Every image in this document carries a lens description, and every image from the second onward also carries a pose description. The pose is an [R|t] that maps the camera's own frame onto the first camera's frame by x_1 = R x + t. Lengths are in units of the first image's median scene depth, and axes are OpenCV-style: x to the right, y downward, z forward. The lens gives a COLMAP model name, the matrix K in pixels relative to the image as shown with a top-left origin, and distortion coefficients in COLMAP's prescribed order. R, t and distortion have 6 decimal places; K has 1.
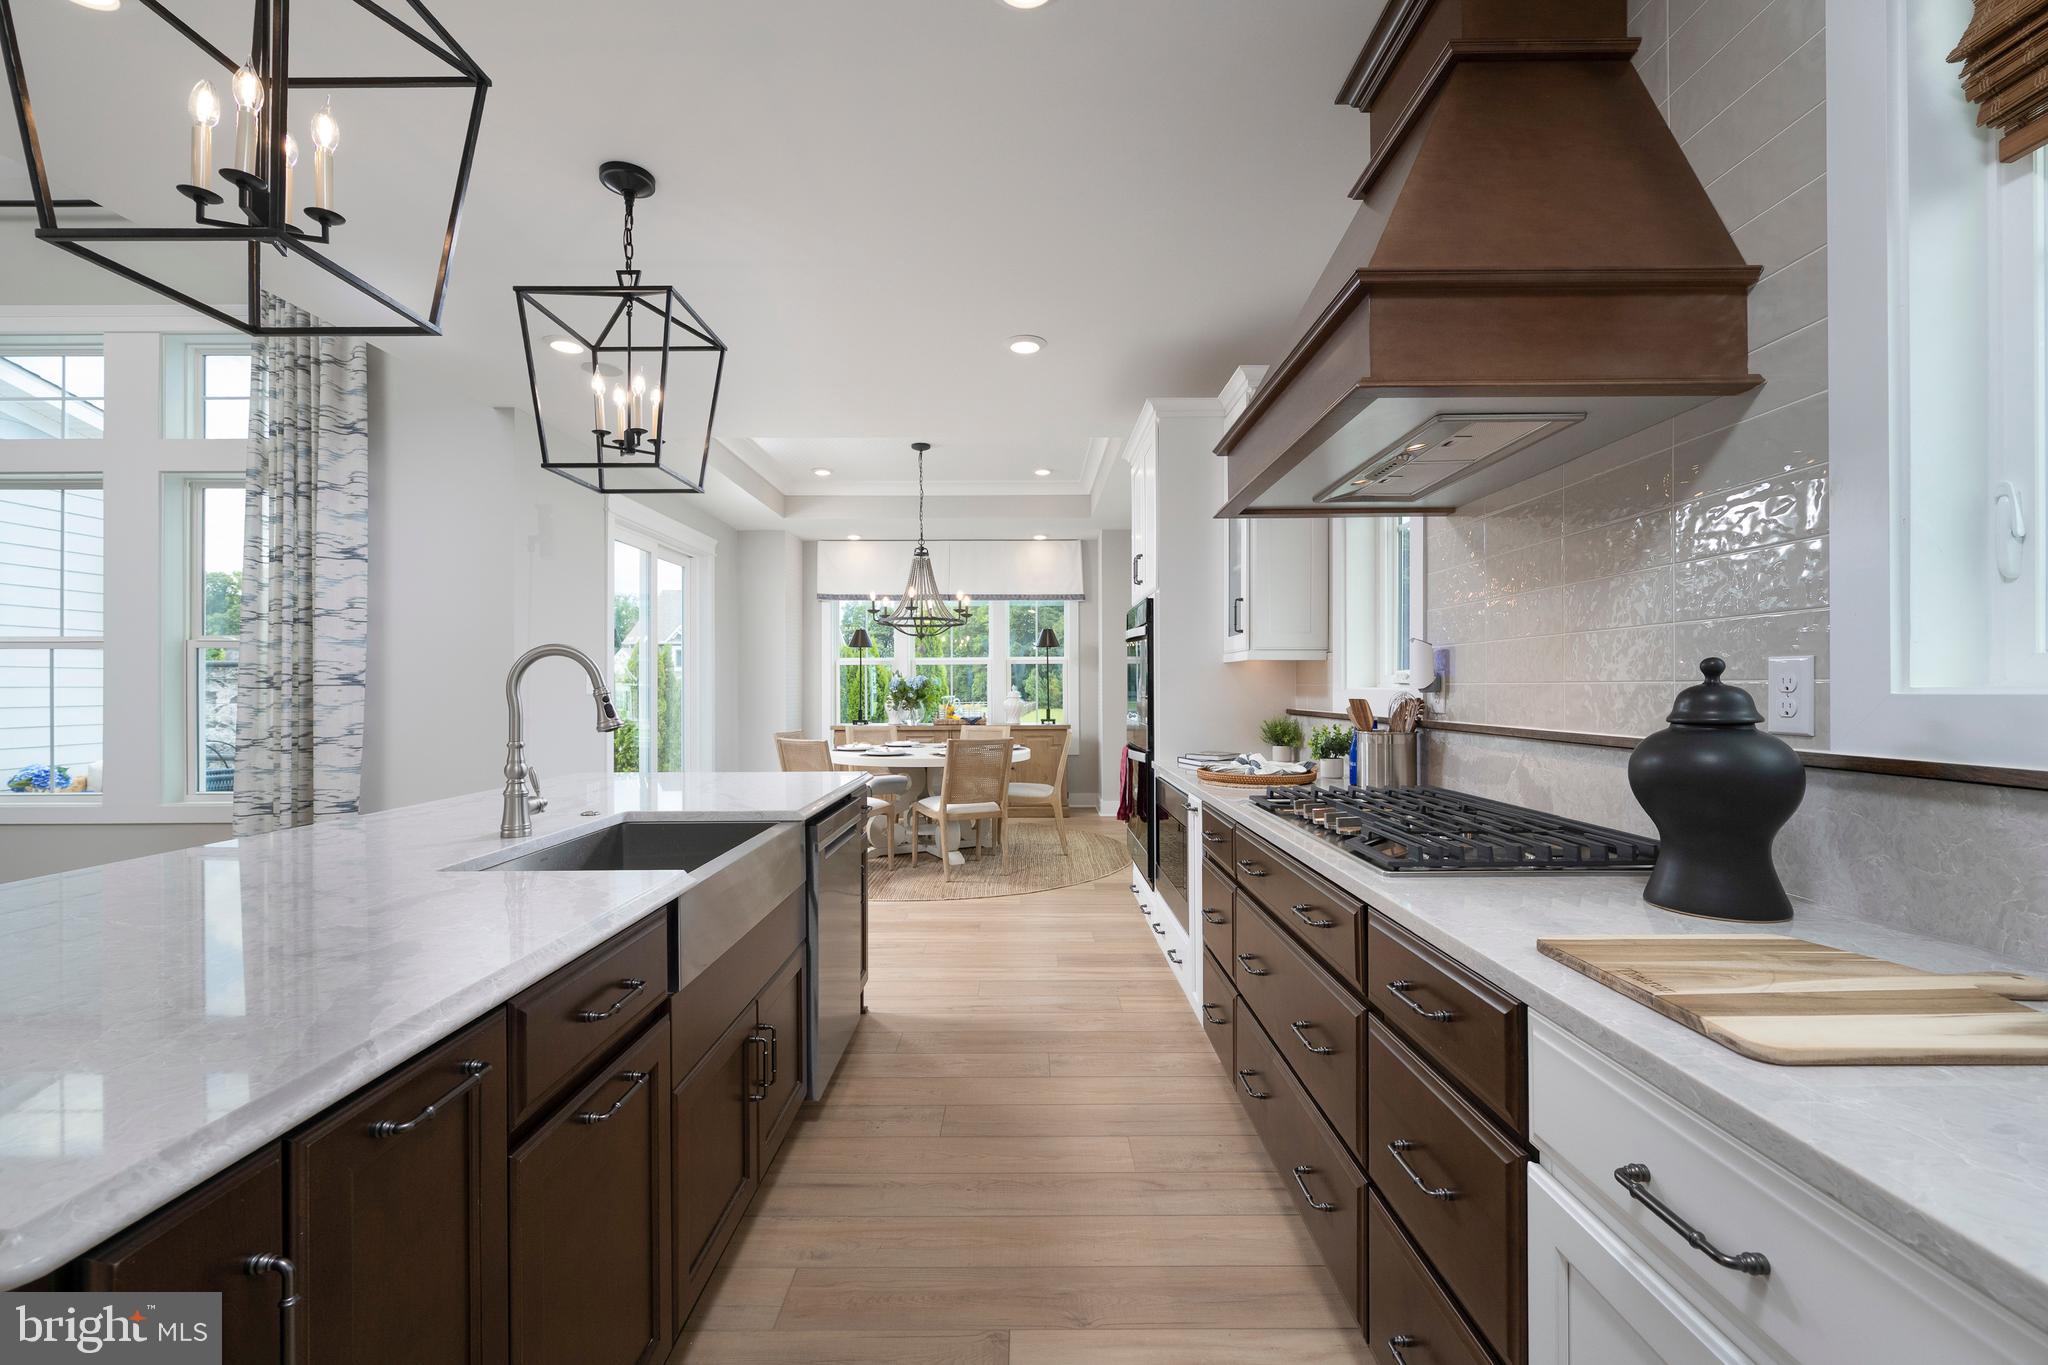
lens RADIAL K [[872.7, 0, 1024.0], [0, 872.7, 682.5], [0, 0, 1]] dist [-0.000381, 0.000064]
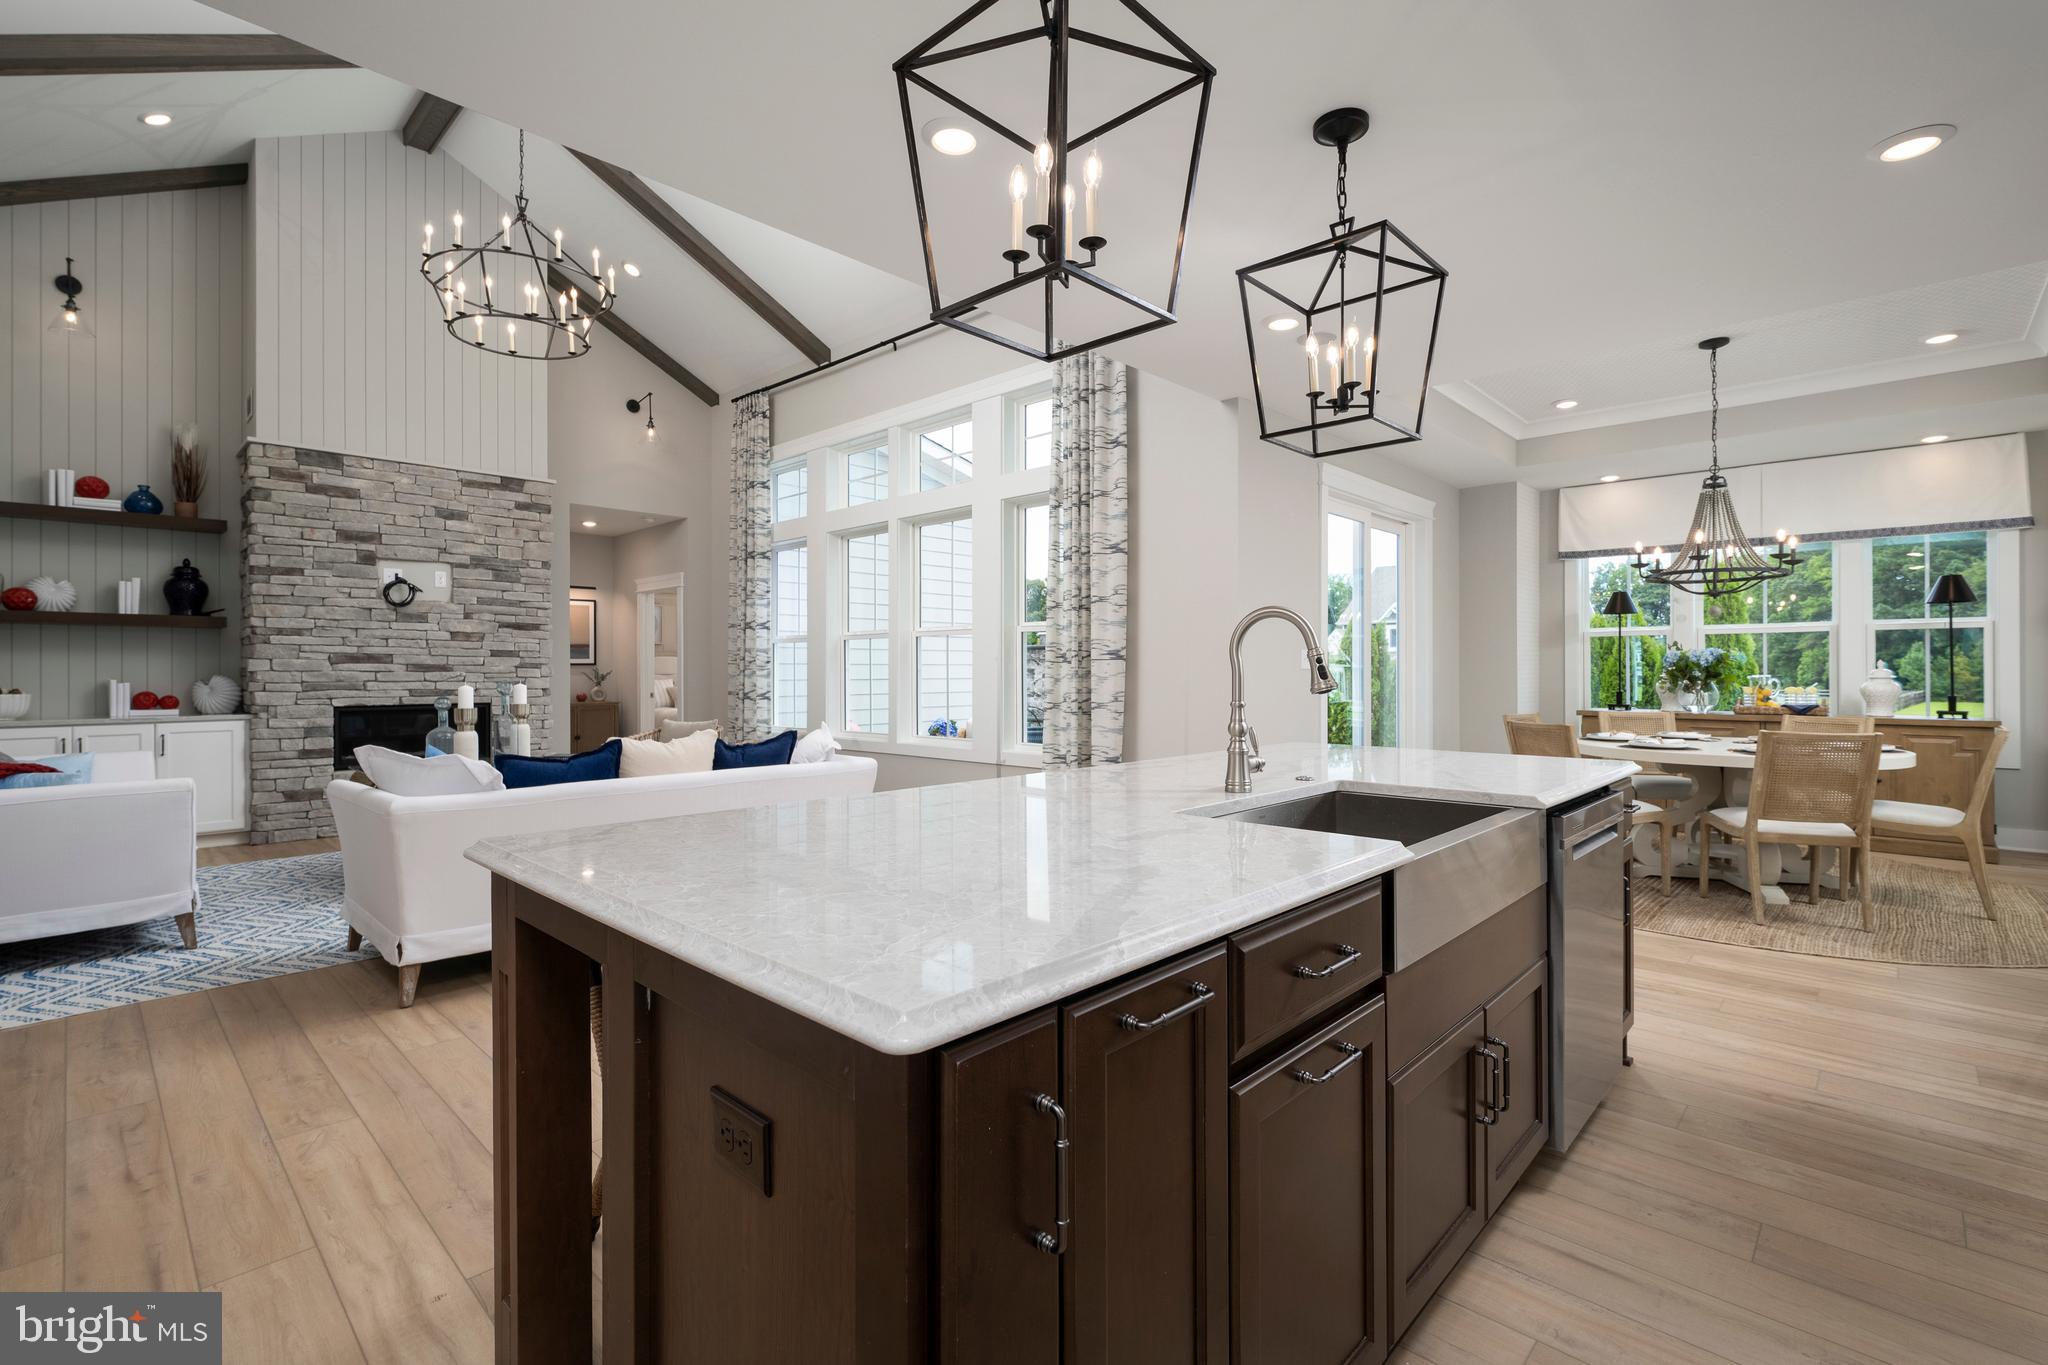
lens RADIAL K [[918.2, 0, 1020.6], [0, 918.2, 665.1], [0, 0, 1]] dist [0.000780, 0.000313]
pose [[0.723446, 0.000903, -0.690380, -0.007320], [0.000891, 0.999997, 0.002241, 0.014684], [0.690380, -0.002237, 0.723443, 0.016417]]
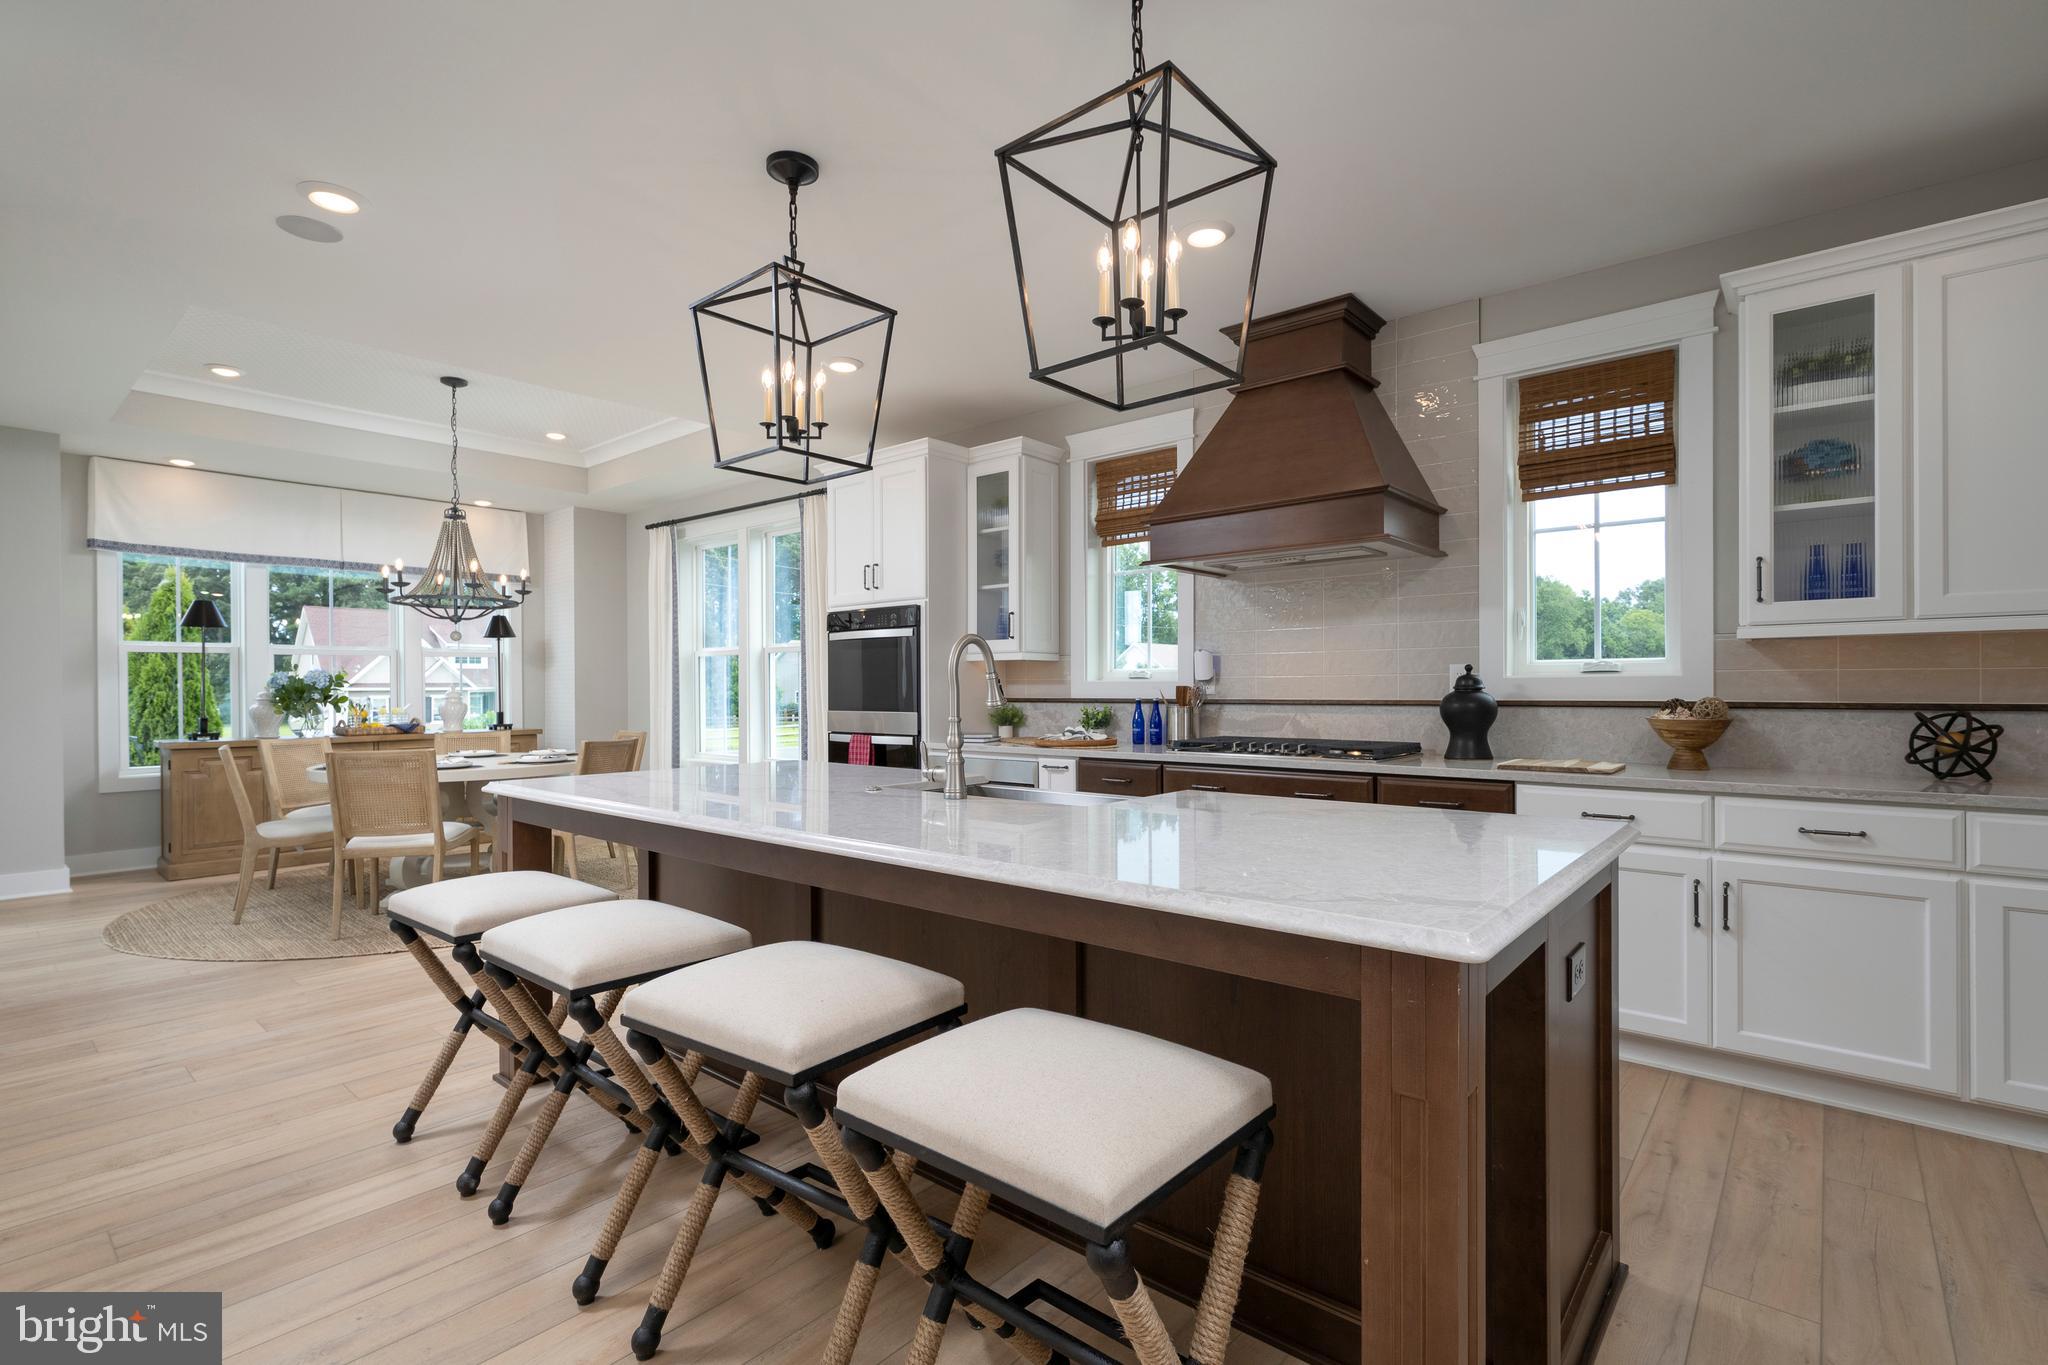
lens RADIAL K [[977.3, 0, 1024.0], [0, 977.3, 682.5], [0, 0, 1]] dist [-0.002065, 0.000037]
pose [[0.633148, 0.000020, 0.774031, -1.003863], [0.000709, 1.000000, -0.000606, 0.011458], [-0.774030, 0.000933, 0.633148, 0.078060]]
